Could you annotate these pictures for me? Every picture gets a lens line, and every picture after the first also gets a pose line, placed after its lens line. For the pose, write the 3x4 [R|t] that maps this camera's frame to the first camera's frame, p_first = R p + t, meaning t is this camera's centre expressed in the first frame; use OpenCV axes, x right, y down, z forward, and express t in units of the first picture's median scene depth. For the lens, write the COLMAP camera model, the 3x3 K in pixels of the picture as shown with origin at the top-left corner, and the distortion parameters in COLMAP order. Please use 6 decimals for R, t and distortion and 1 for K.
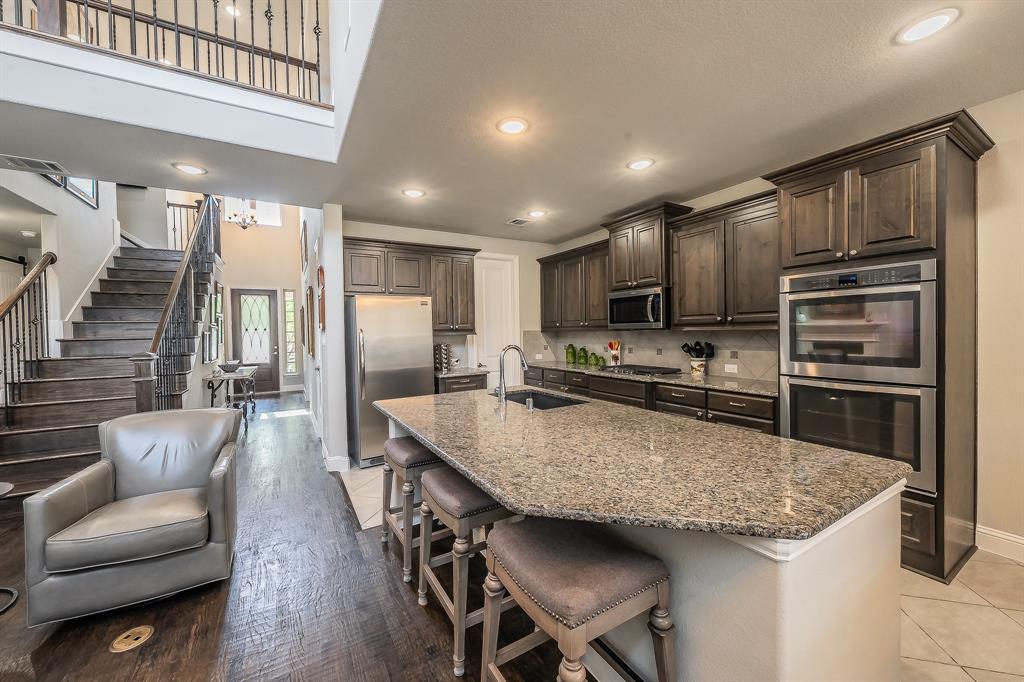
lens RADIAL K [[381.9, 0, 512.0], [0, 381.9, 341.0], [0, 0, 1]] dist [0.000037, 0.000008]
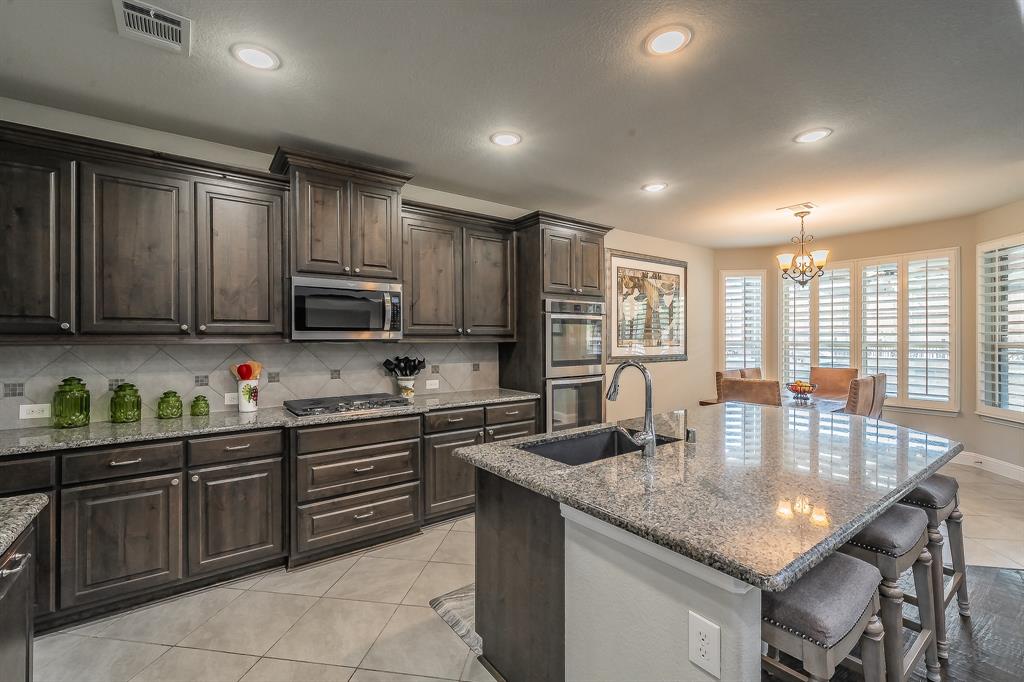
lens RADIAL K [[443.5, 0, 512.0], [0, 443.5, 341.0], [0, 0, 1]] dist [0.000310, 0.000038]
pose [[-0.104309, 0.015079, 0.994431, -0.514798], [0.033085, 0.999384, -0.011684, -0.013894], [-0.993994, 0.031682, -0.104743, 0.924855]]
